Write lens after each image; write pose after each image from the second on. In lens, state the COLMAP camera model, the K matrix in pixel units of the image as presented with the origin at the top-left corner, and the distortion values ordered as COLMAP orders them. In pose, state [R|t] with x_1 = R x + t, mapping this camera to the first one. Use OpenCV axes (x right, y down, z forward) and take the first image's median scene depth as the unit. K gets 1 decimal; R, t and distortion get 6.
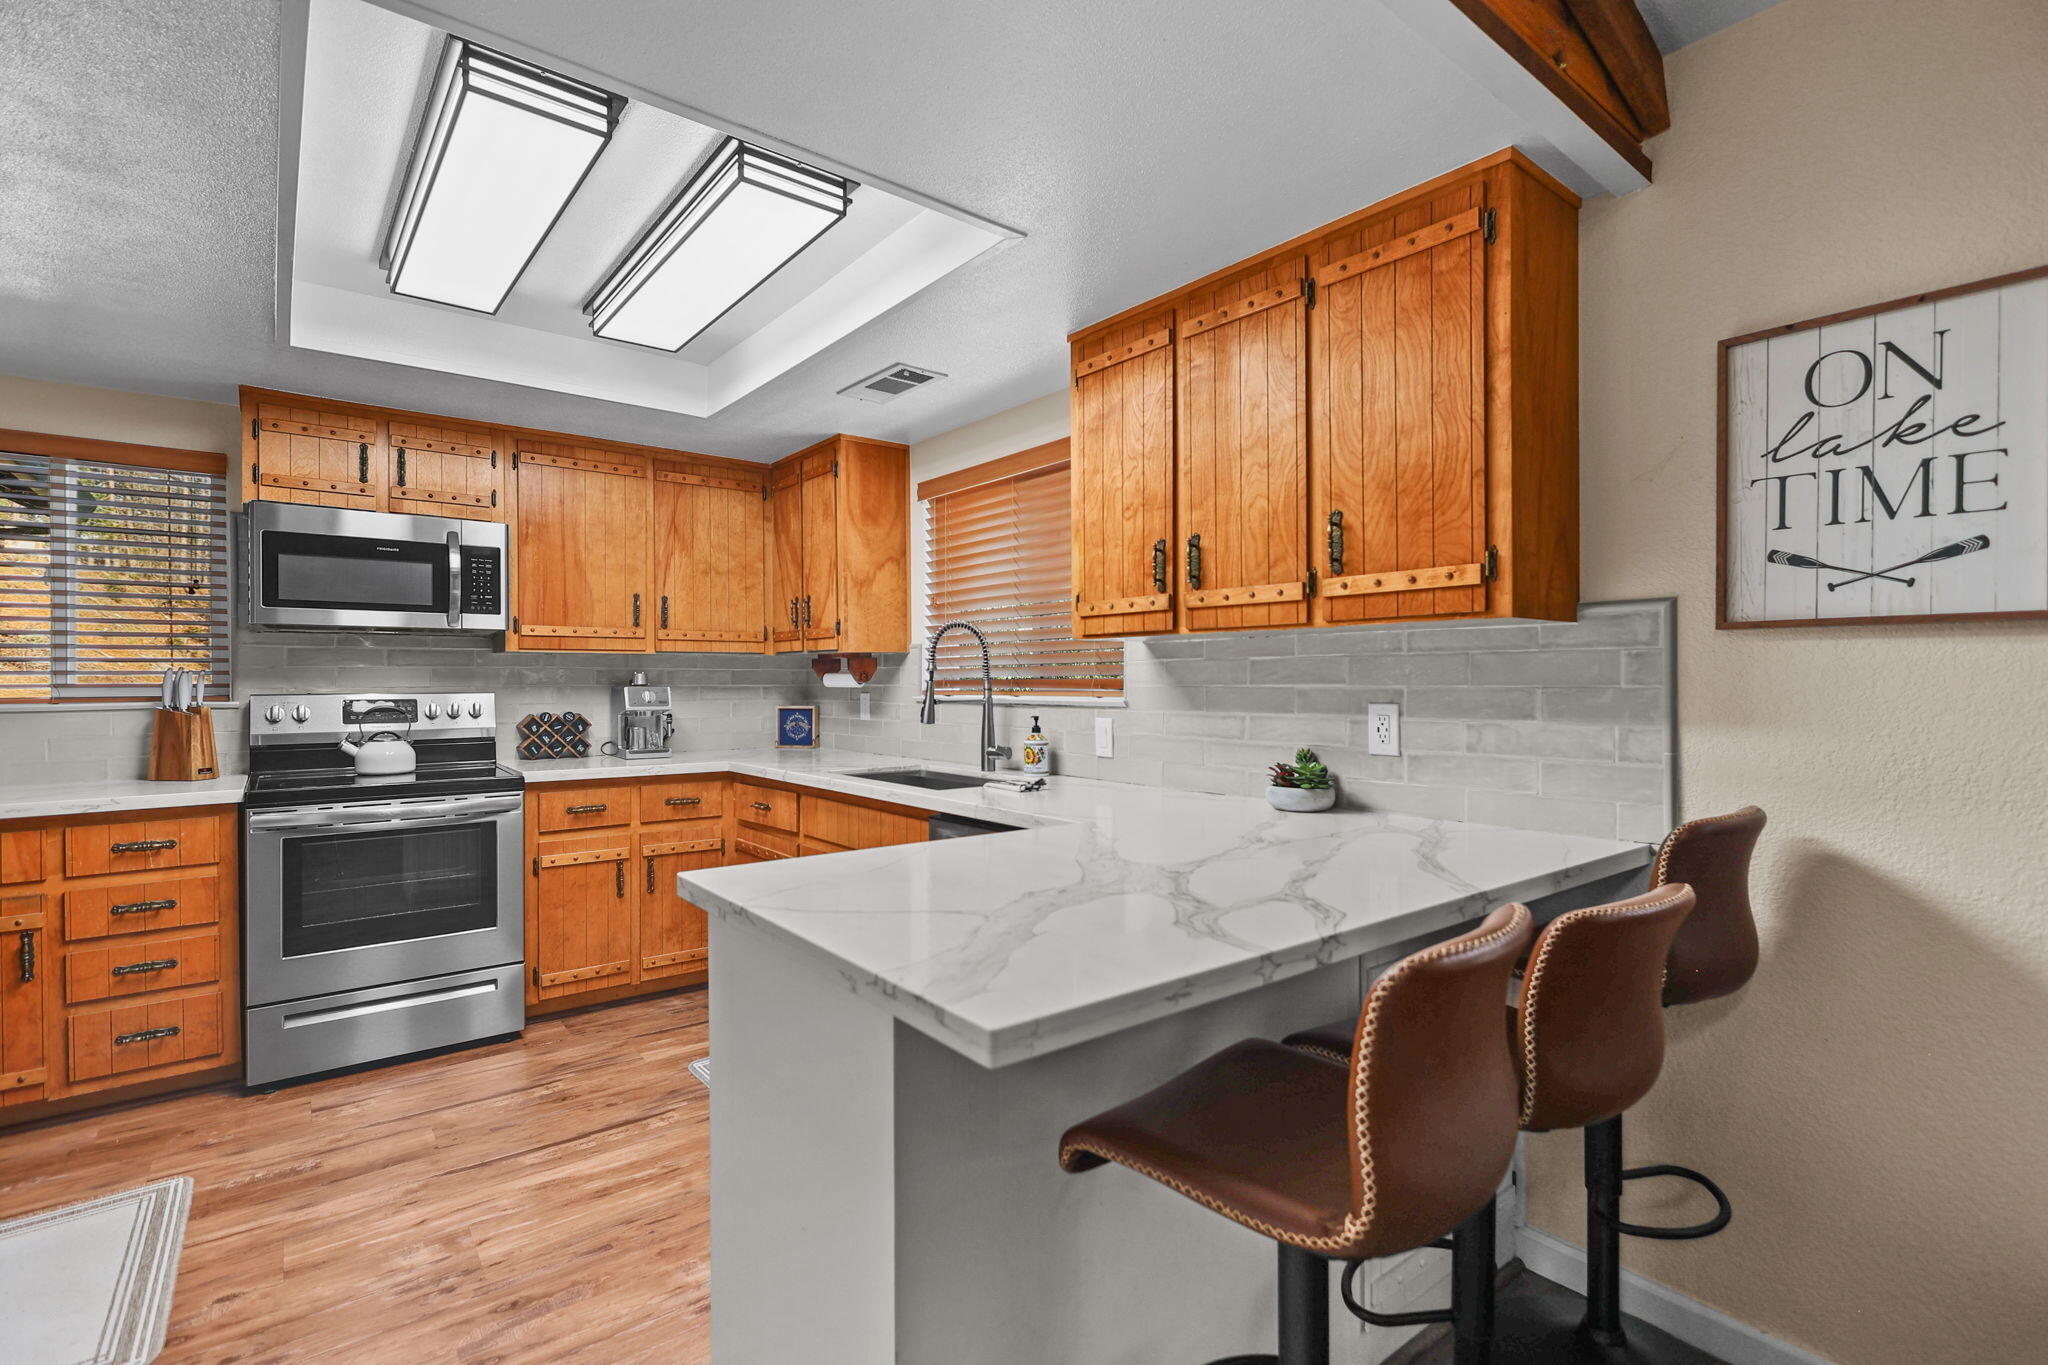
lens RADIAL K [[952.1, 0, 1024.6], [0, 952.1, 681.0], [0, 0, 1]] dist [0.001820, -0.000939]
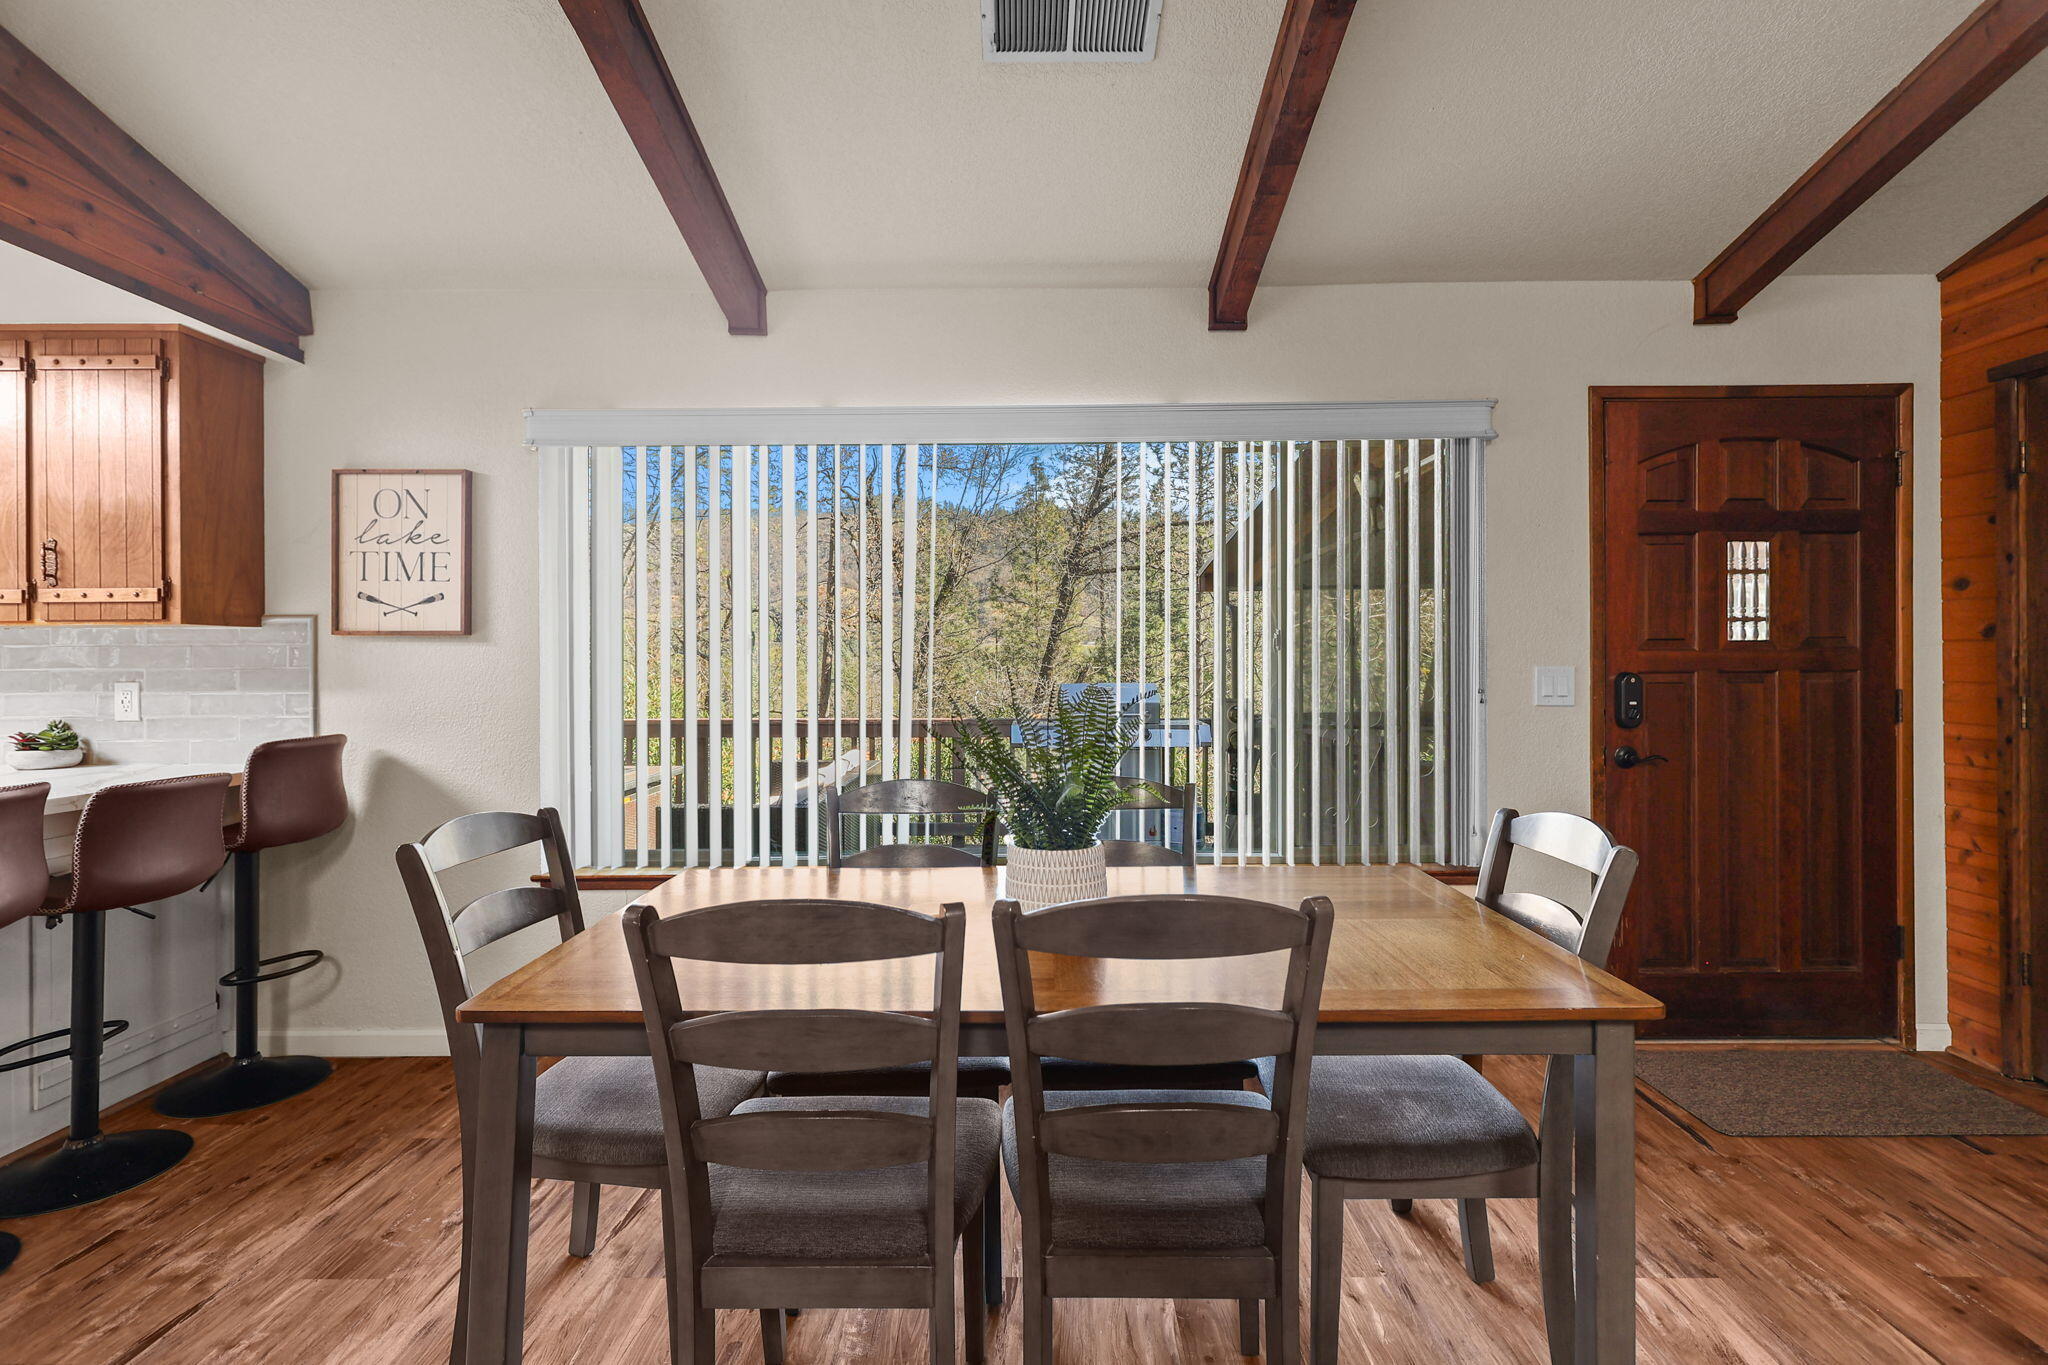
lens RADIAL K [[952.1, 0, 1007.2], [0, 952.1, 661.3], [0, 0, 1]] dist [0.001820, -0.000939]
pose [[0.624722, 0.001254, 0.780846, 0.082083], [0.003518, 0.999984, -0.004420, 0.003686], [-0.780839, 0.005509, 0.624708, -0.619947]]
